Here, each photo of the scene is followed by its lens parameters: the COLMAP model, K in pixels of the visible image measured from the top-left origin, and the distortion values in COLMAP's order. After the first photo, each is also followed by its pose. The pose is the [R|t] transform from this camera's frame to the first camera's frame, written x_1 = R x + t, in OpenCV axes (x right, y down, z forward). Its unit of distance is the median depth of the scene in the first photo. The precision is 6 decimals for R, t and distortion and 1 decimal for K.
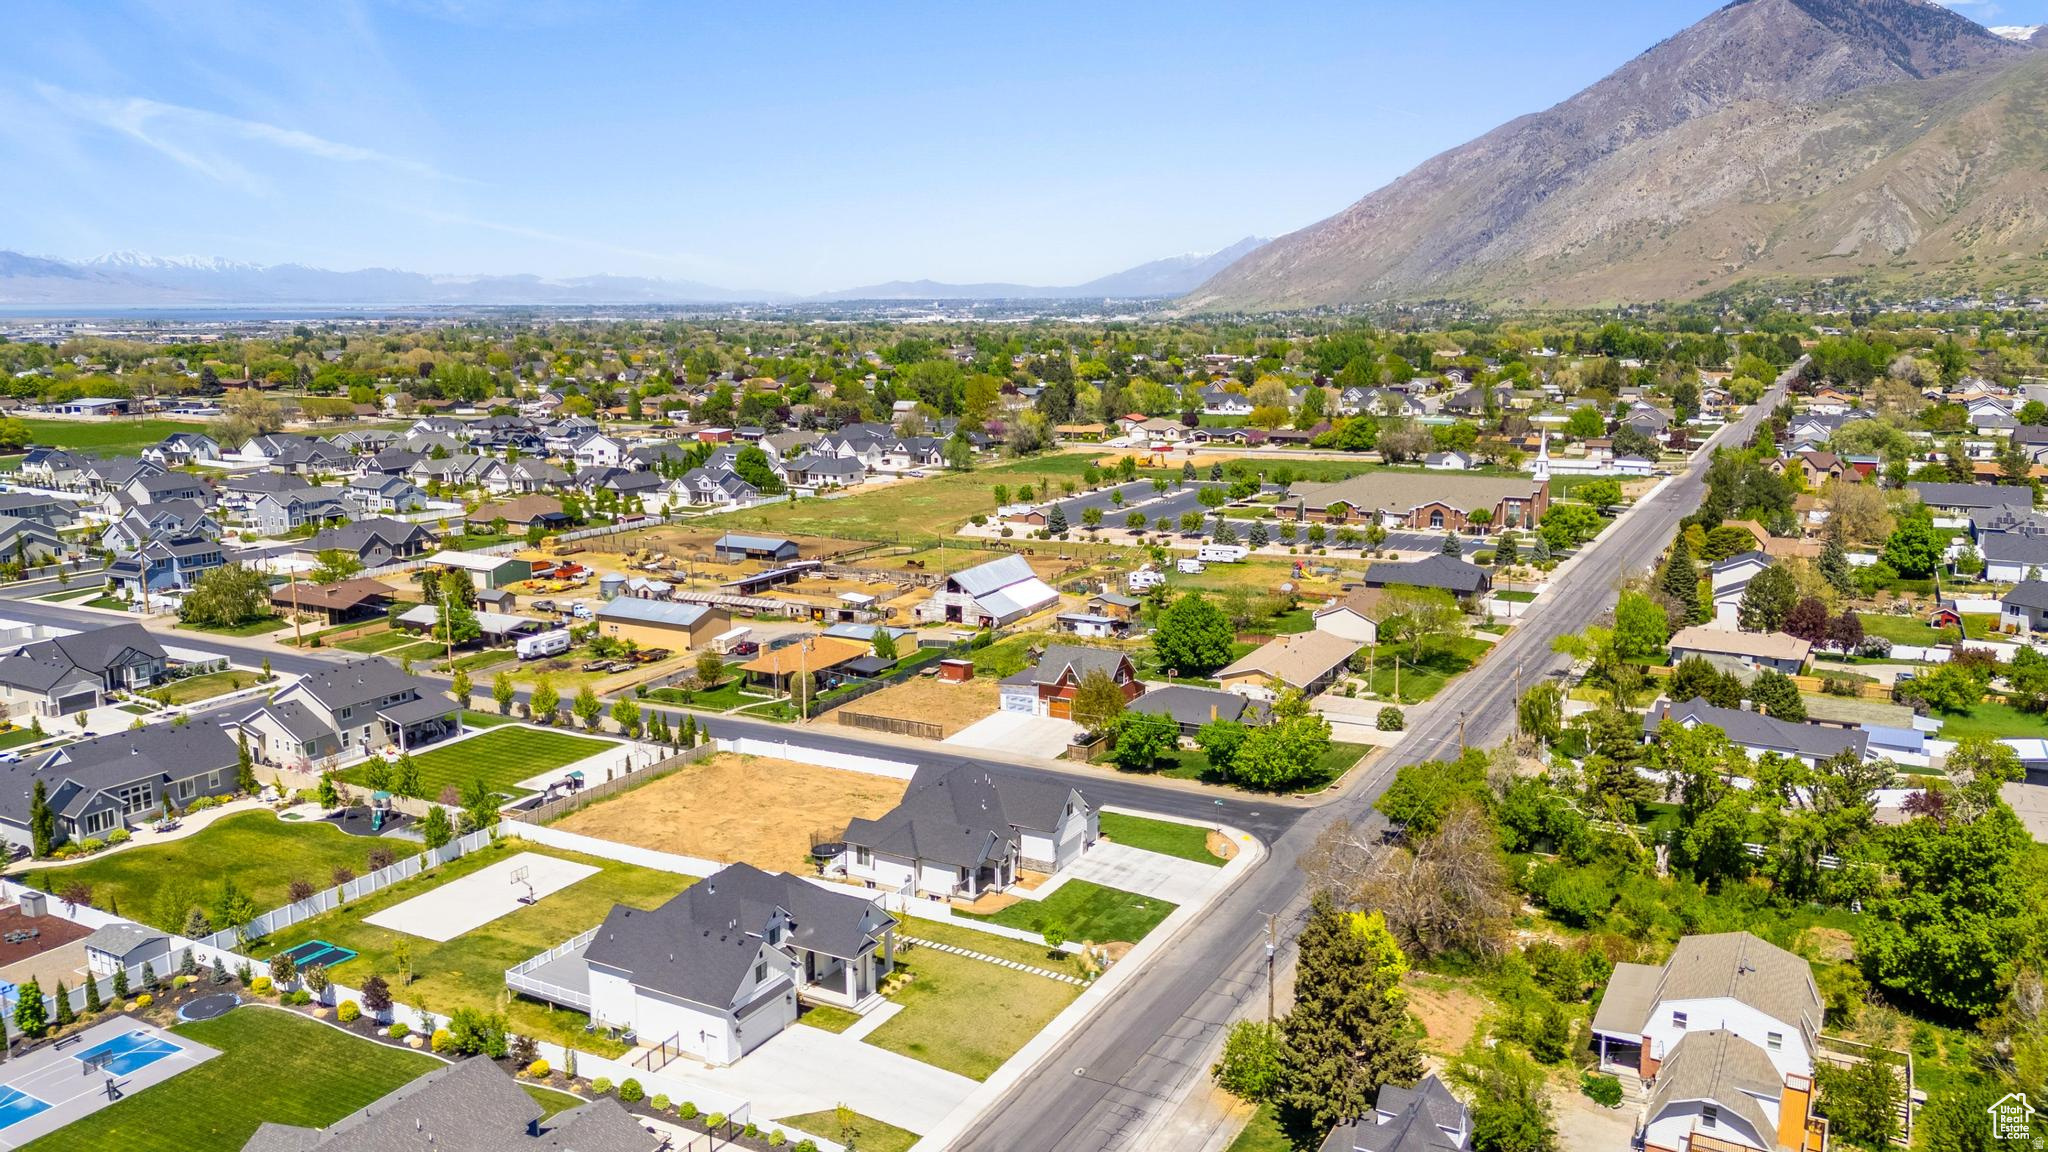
lens RADIAL K [[1502.5, 0, 1034.3], [0, 1502.5, 576.8], [0, 0, 1]] dist [0.070179, -0.063713]
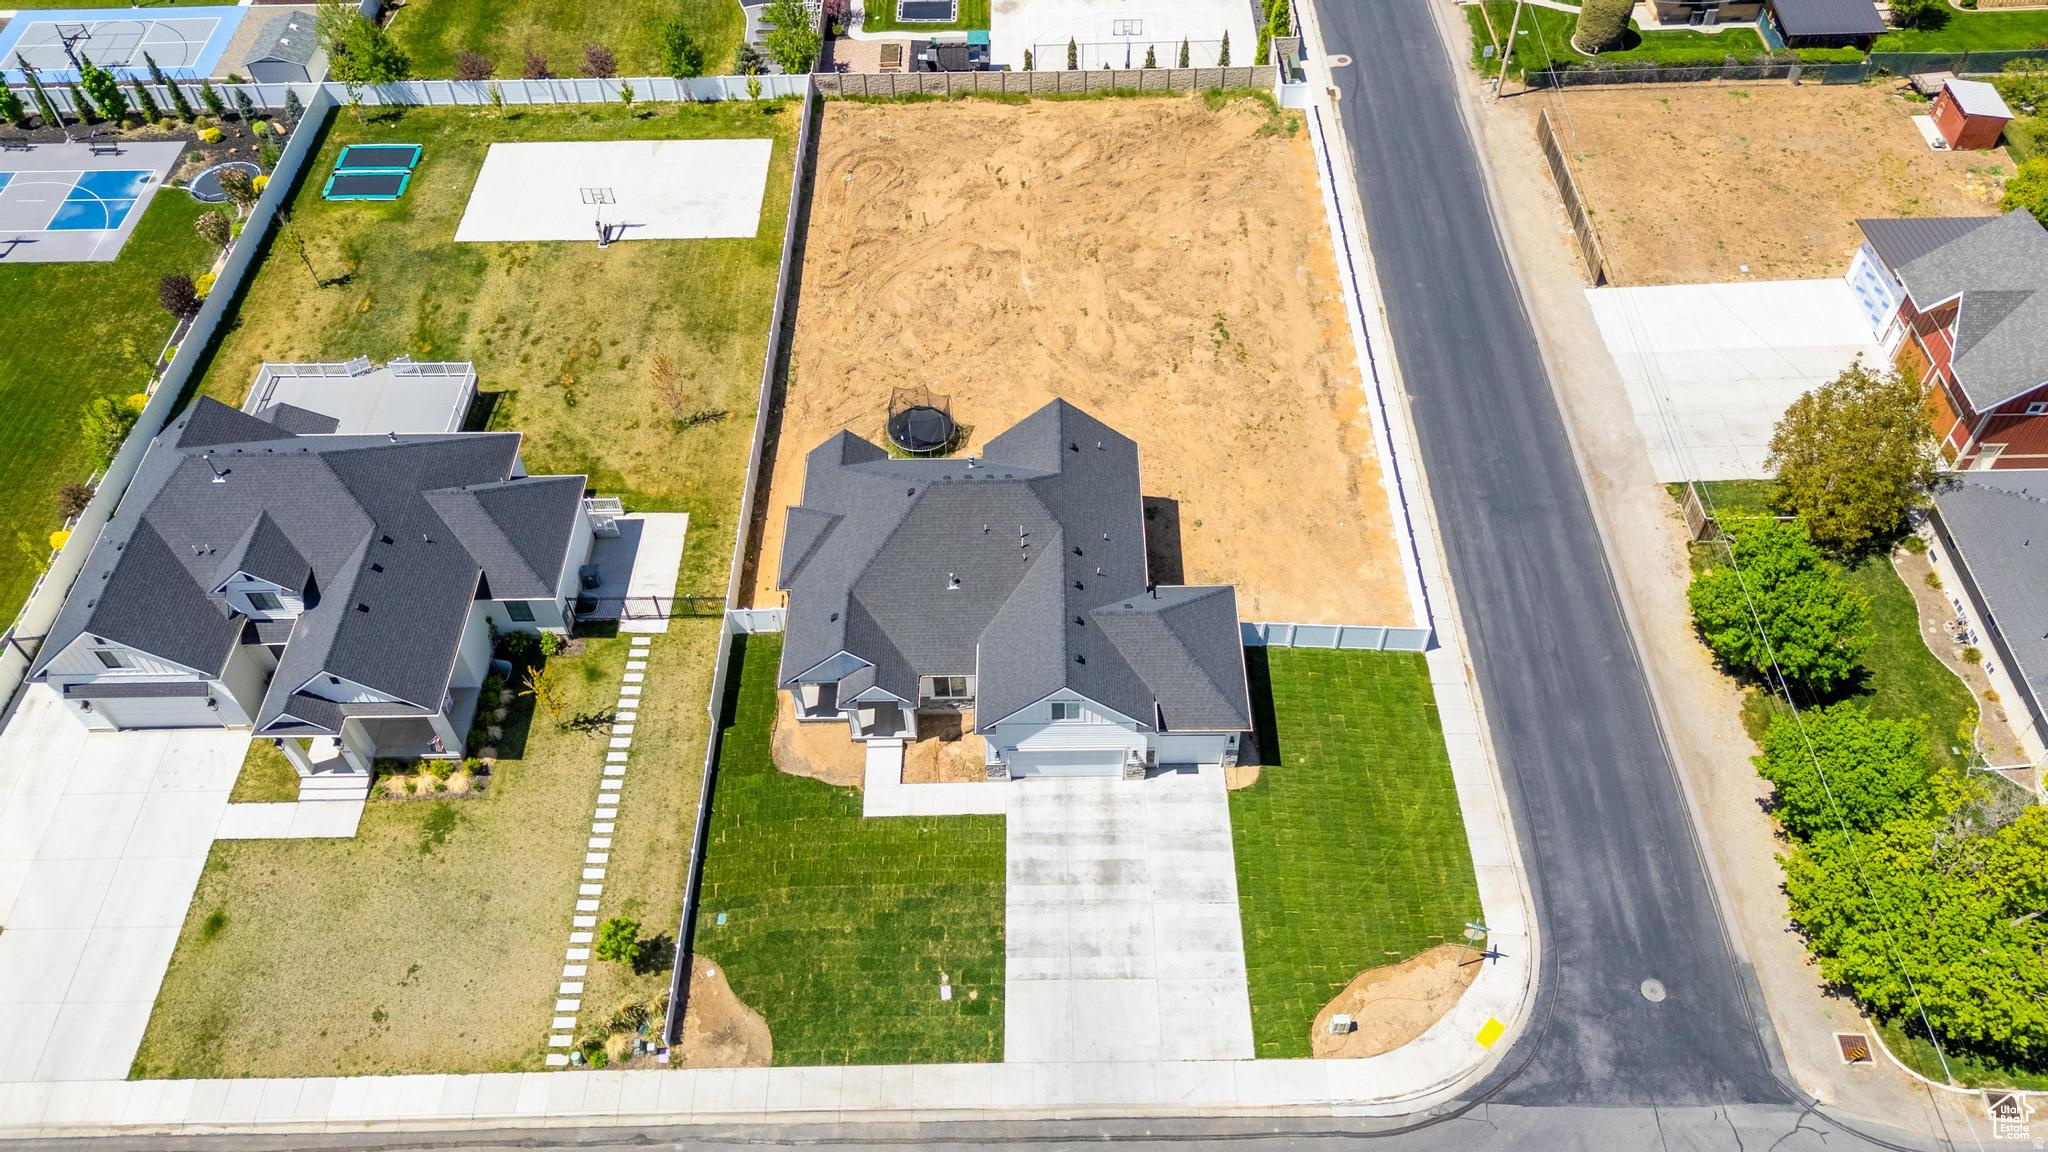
lens RADIAL K [[1502.5, 0, 1034.3], [0, 1502.5, 576.8], [0, 0, 1]] dist [0.070179, -0.063713]
pose [[0.487726, 0.669193, -0.560628, 0.237187], [-0.144056, 0.695077, 0.704355, -0.181326], [0.861029, -0.262770, 0.435409, 0.792177]]
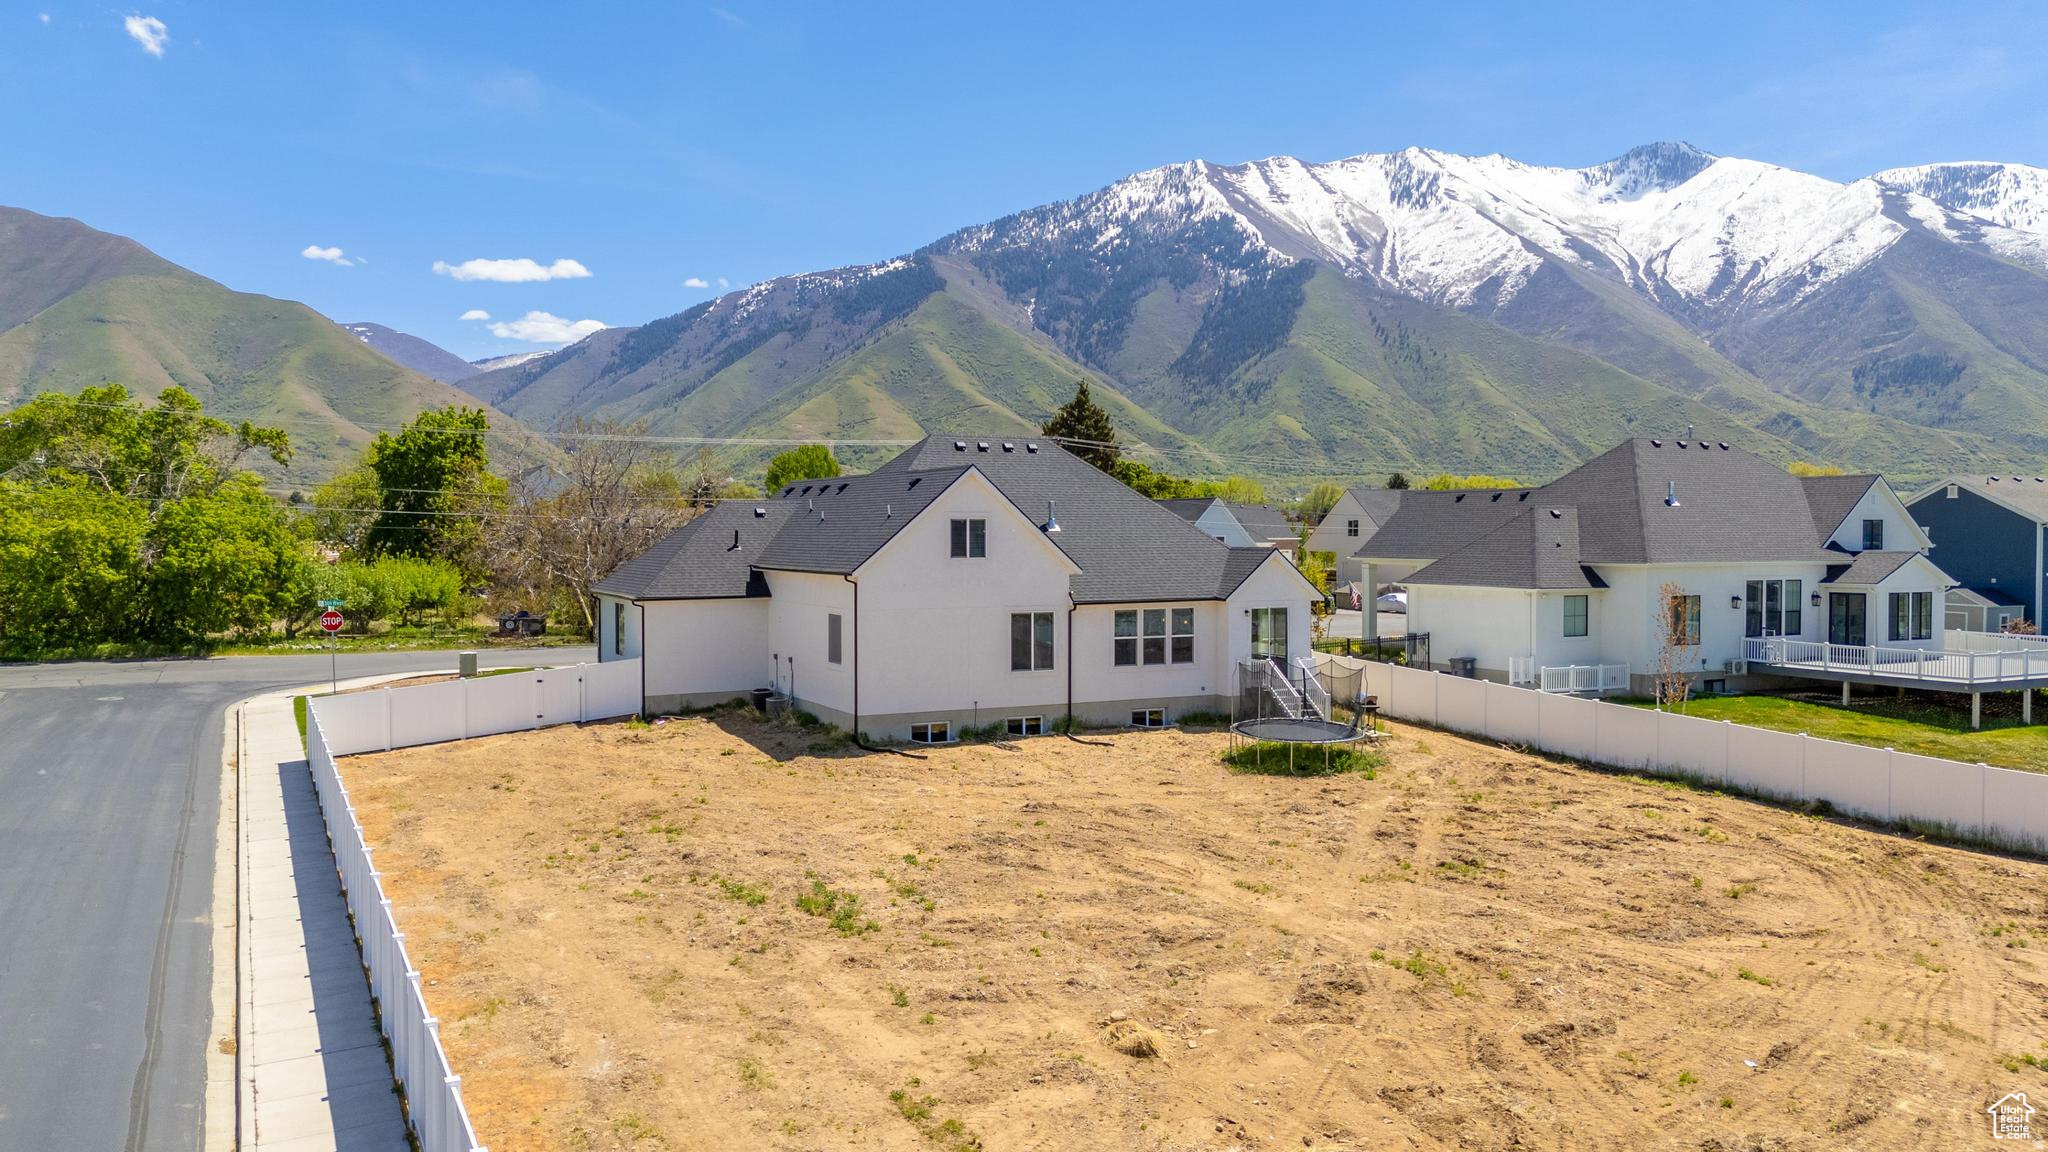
lens RADIAL K [[1503.3, 0, 1024.0], [0, 1503.3, 576.0], [0, 0, 1]] dist [0.073234, -0.085161]
pose [[-0.831358, -0.010084, 0.555645, -0.259215], [0.109574, 0.977234, 0.181681, 0.093481], [-0.544828, 0.211926, -0.811326, 1.281096]]
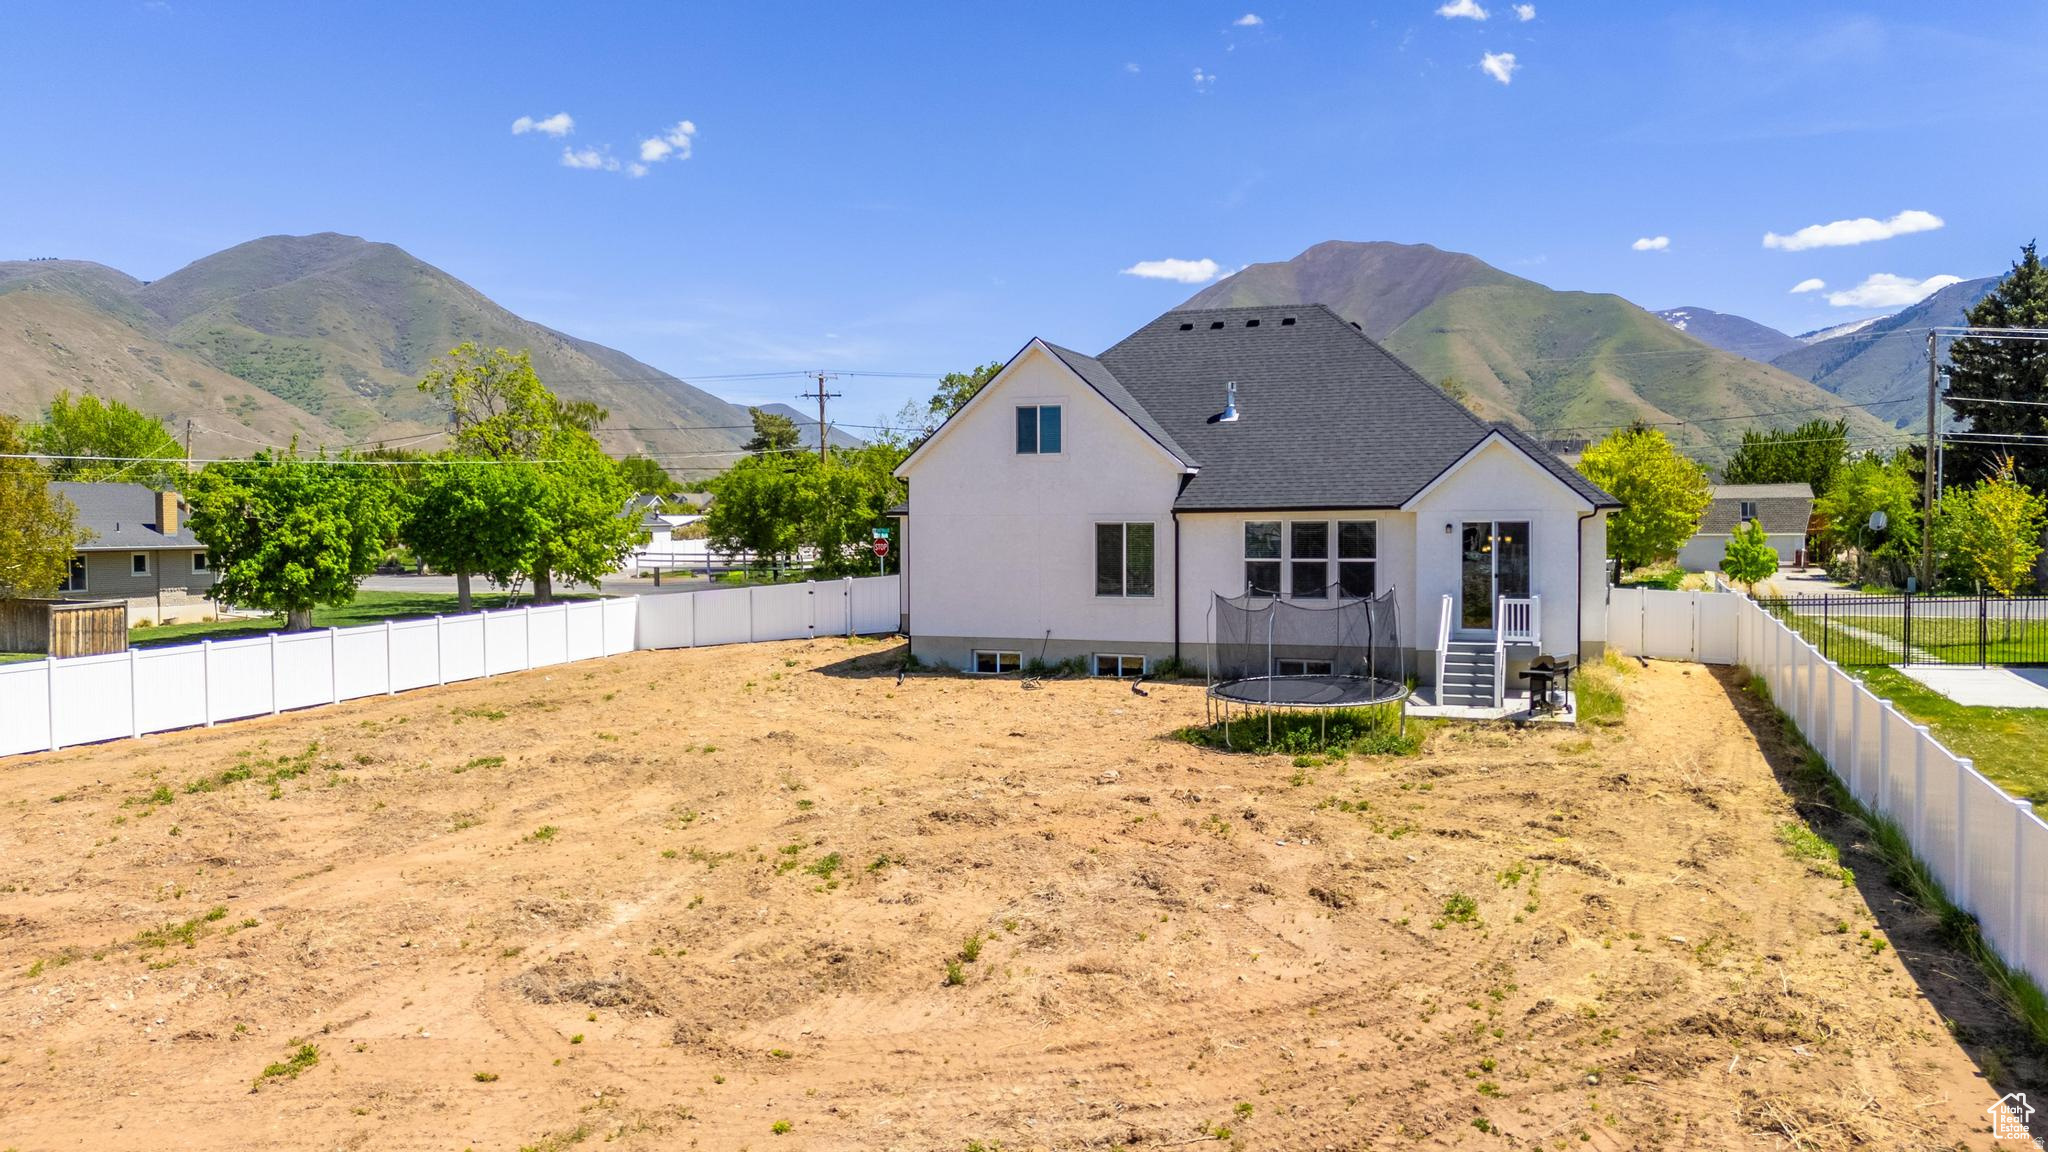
lens RADIAL K [[1502.5, 0, 1034.3], [0, 1502.5, 576.8], [0, 0, 1]] dist [0.070179, -0.063713]
pose [[-0.166248, -0.031131, 0.985592, -0.327659], [0.189083, 0.979948, 0.062847, 0.149450], [-0.967786, 0.196807, -0.157028, 1.078815]]
